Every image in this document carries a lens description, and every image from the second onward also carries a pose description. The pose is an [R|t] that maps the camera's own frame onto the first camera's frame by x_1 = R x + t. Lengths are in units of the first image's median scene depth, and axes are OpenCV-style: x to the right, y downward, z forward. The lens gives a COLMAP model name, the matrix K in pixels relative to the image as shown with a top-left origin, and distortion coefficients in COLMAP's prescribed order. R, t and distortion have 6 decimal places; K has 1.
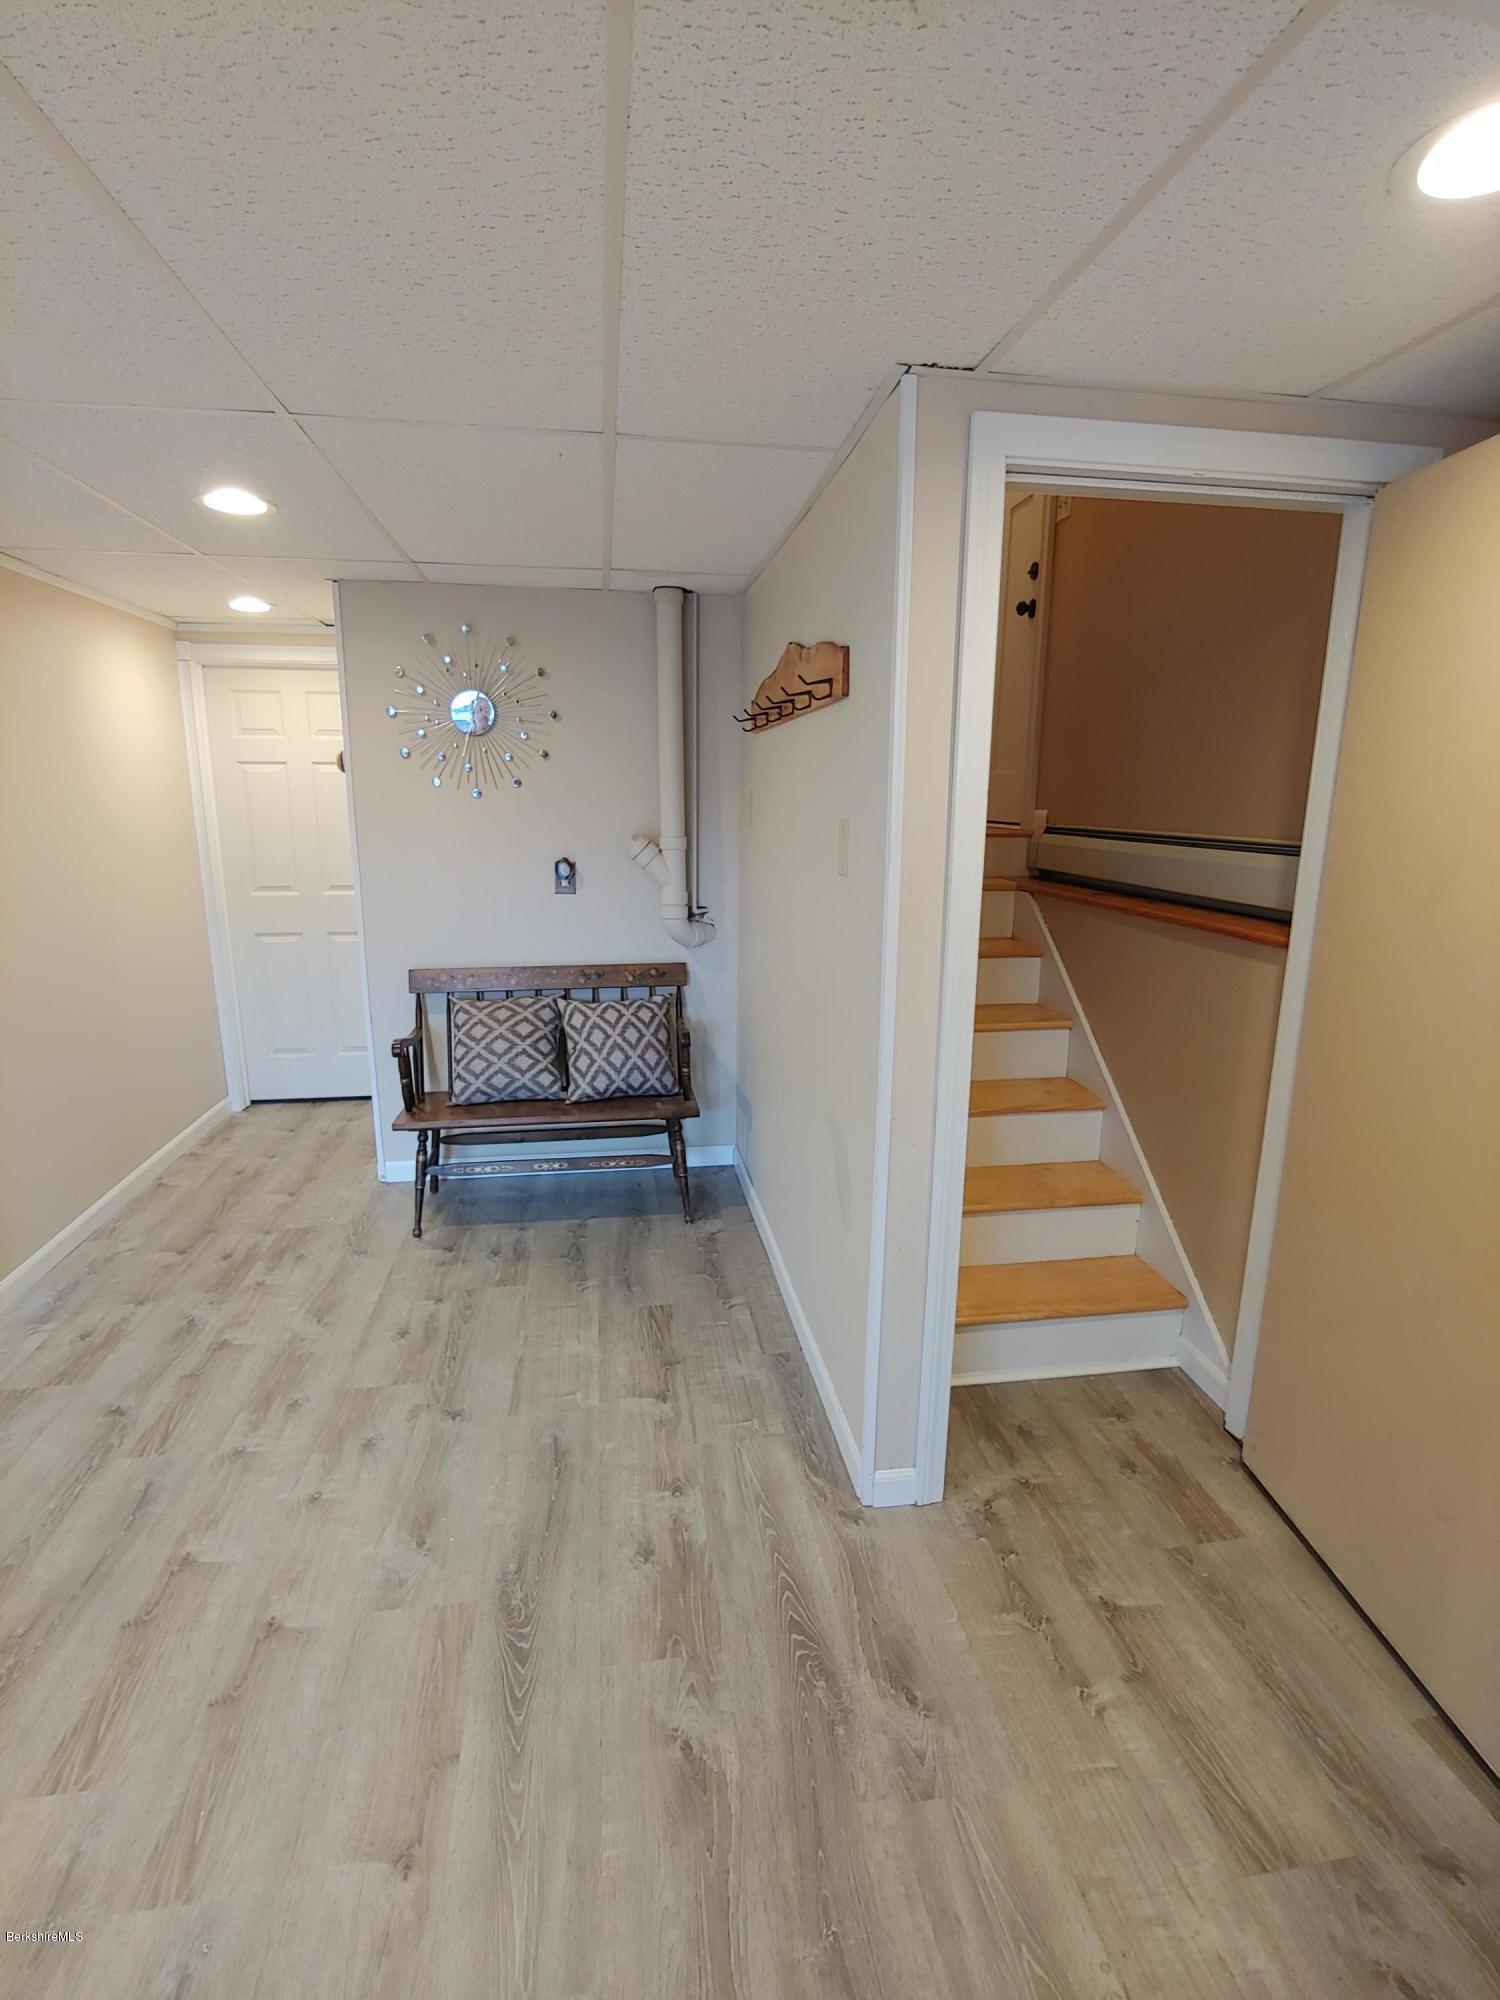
lens RADIAL K [[963.5, 0, 750.3], [0, 963.5, 1015.3], [0, 0, 1]] dist [-0.017036, -0.000309]
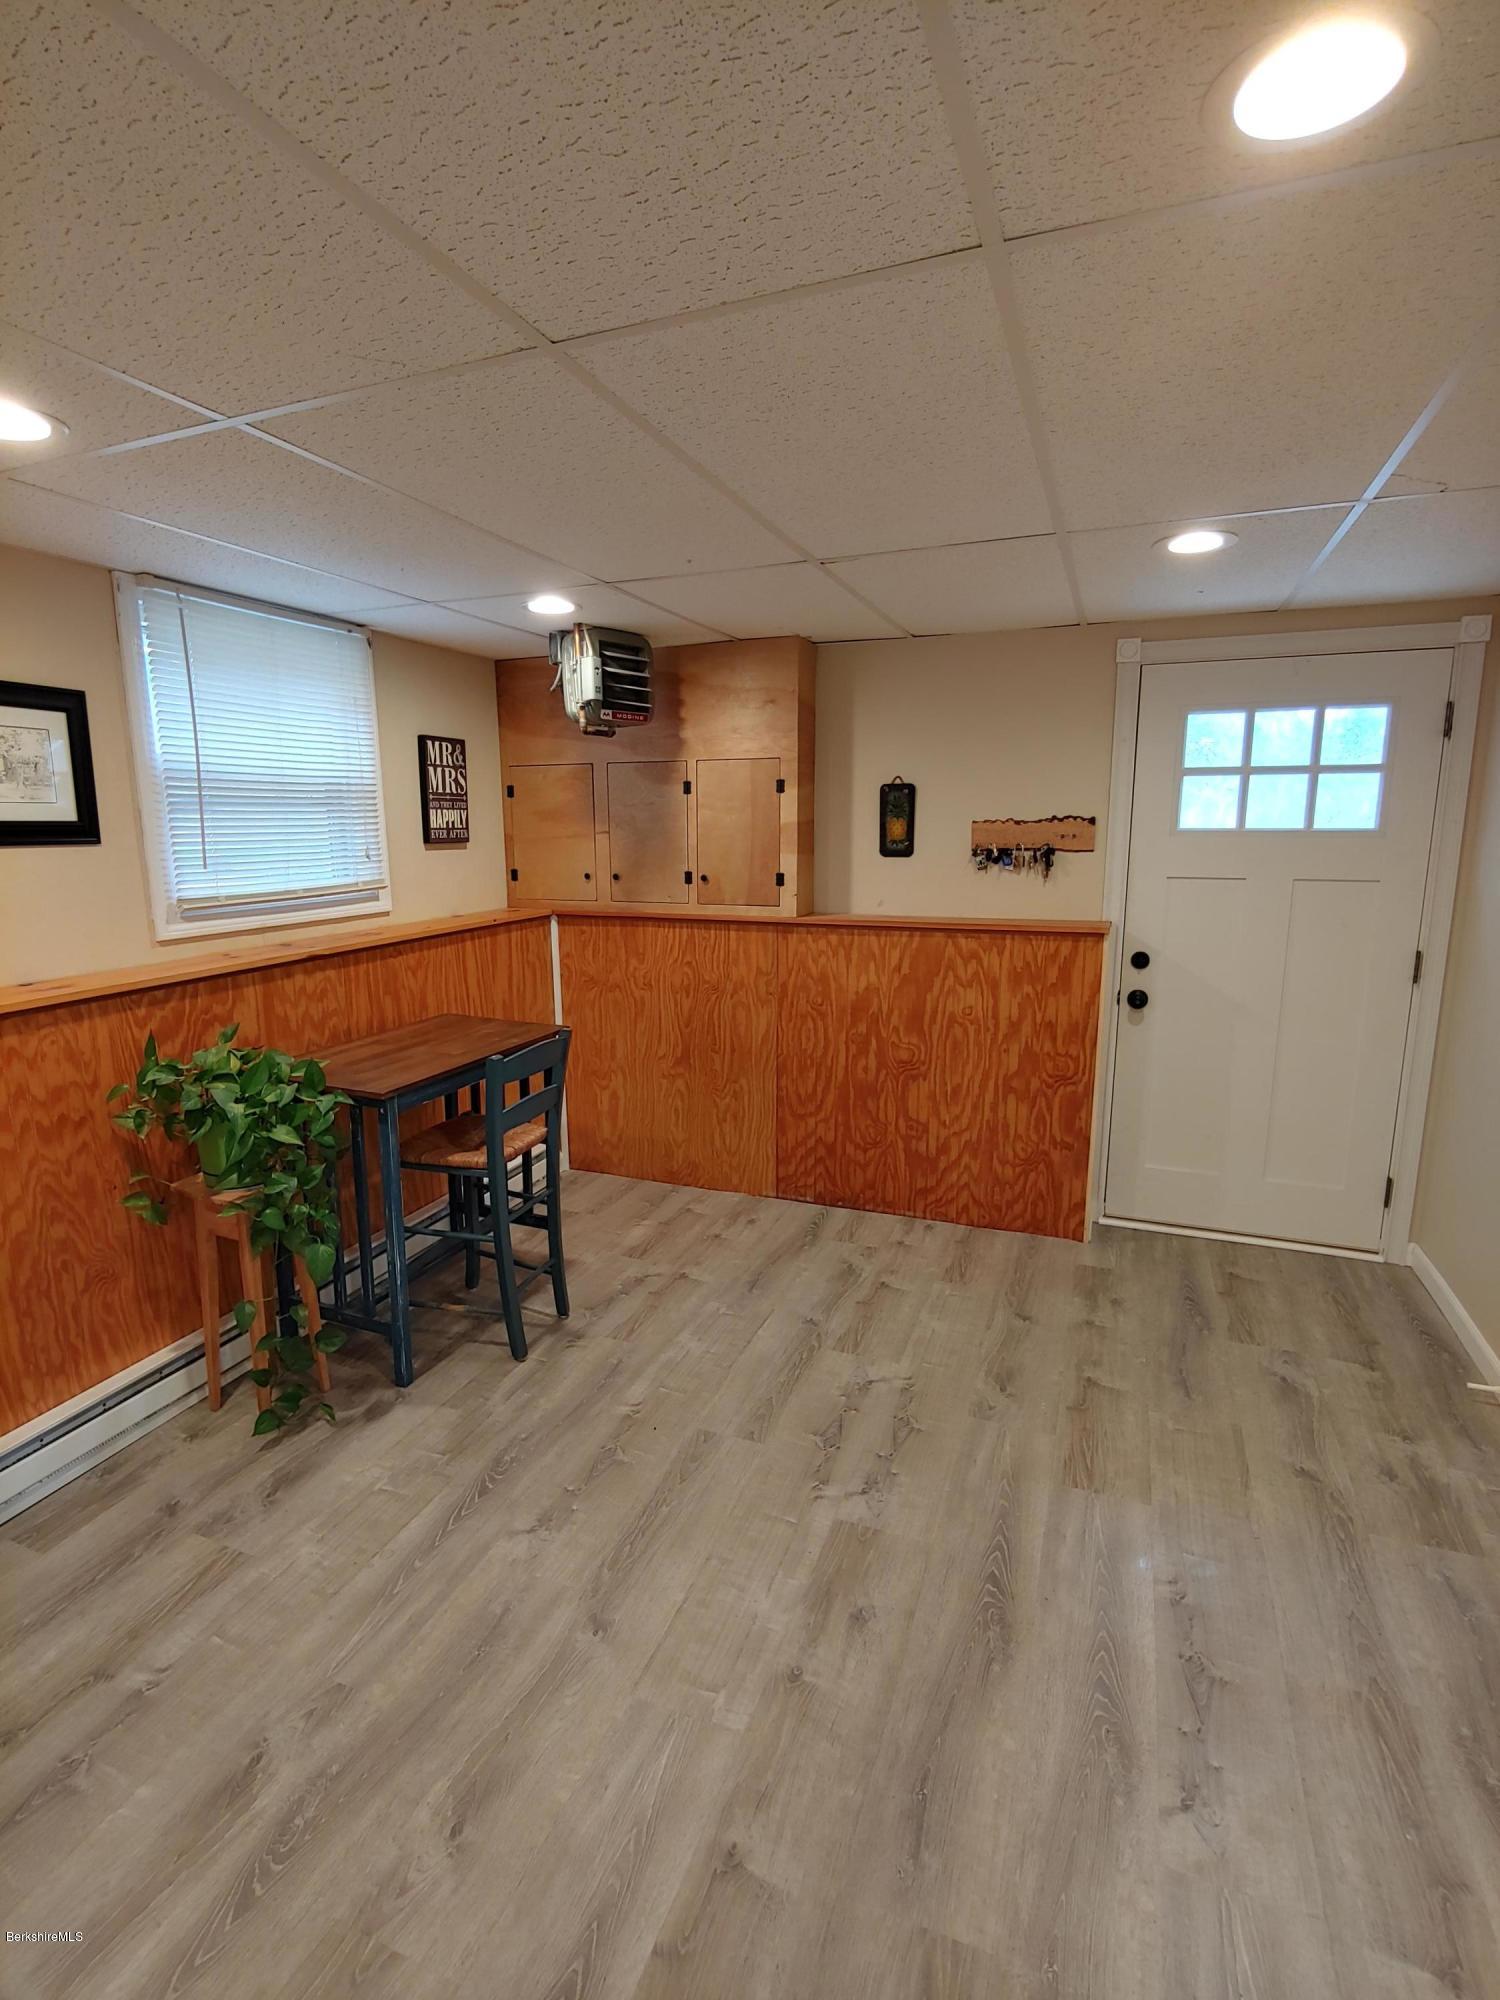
lens RADIAL K [[963.5, 0, 750.3], [0, 963.5, 1015.3], [0, 0, 1]] dist [-0.017036, -0.000309]
pose [[-0.868420, -0.103389, 0.484931, -0.716745], [0.109114, 0.914194, 0.390313, -0.336714], [-0.483675, 0.391869, -0.782622, 1.301572]]
